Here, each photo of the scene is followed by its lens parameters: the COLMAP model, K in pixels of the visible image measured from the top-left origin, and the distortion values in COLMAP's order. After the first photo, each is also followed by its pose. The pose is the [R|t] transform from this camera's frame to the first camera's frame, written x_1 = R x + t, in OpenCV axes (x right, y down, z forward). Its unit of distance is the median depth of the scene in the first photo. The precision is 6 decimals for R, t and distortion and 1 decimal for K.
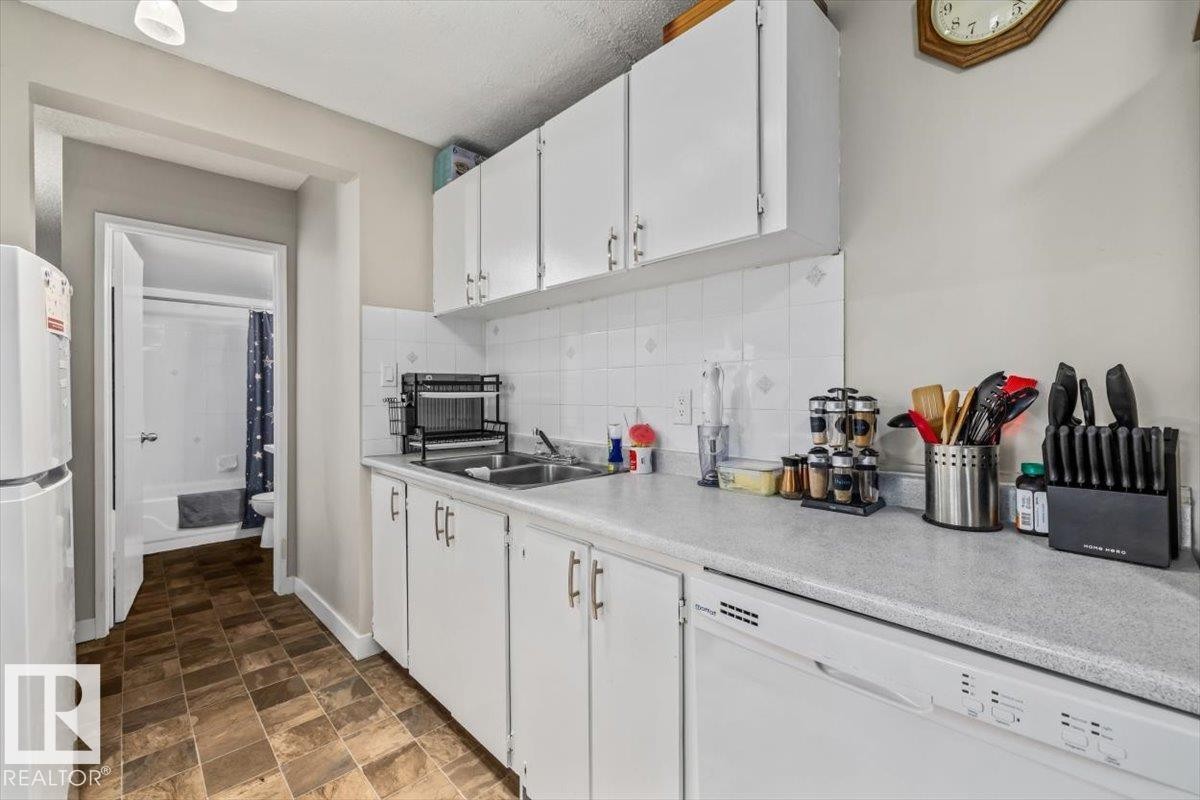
lens RADIAL K [[501.4, 0, 600.6], [0, 501.4, 392.8], [0, 0, 1]] dist [-0.000183, 0.000221]
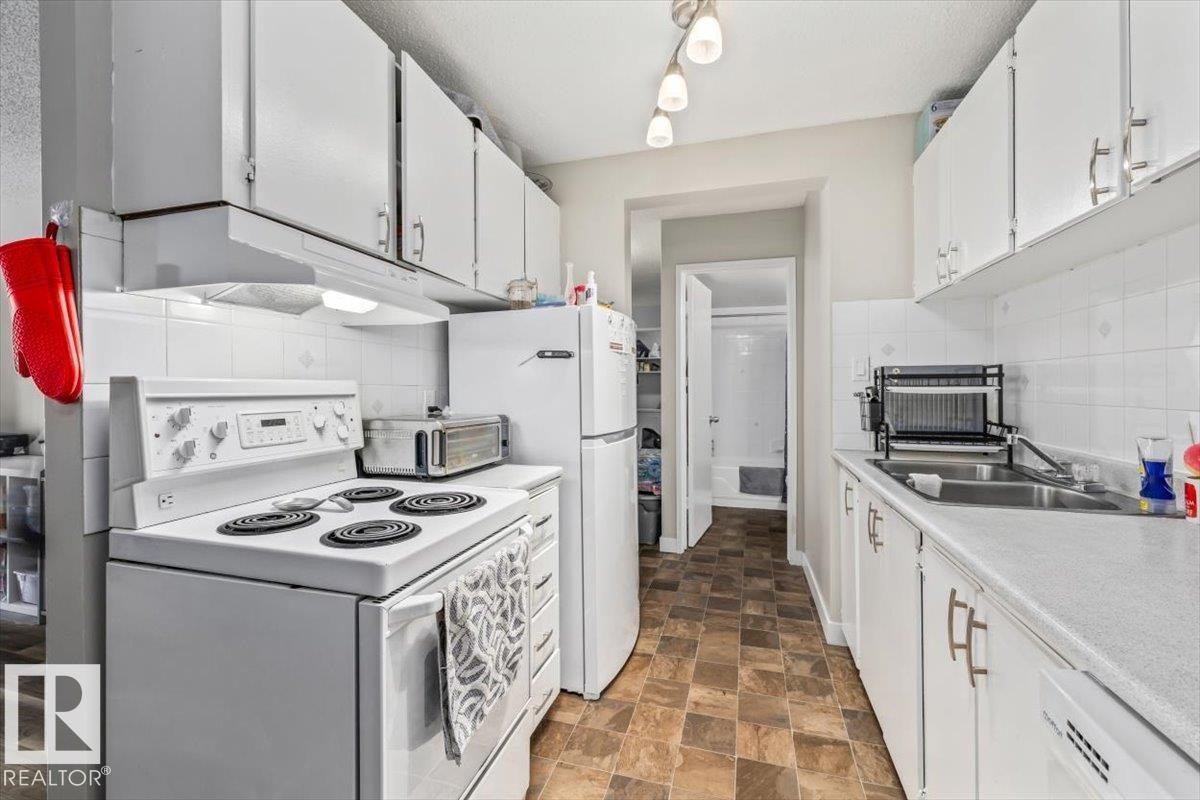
lens RADIAL K [[503.3, 0, 596.1], [0, 503.3, 388.6], [0, 0, 1]] dist [-0.001946, 0.000102]
pose [[0.496305, 0.004534, -0.868136, 0.176070], [-0.001314, 0.999989, 0.004471, -0.000872], [0.868147, -0.001078, 0.496306, 0.061496]]
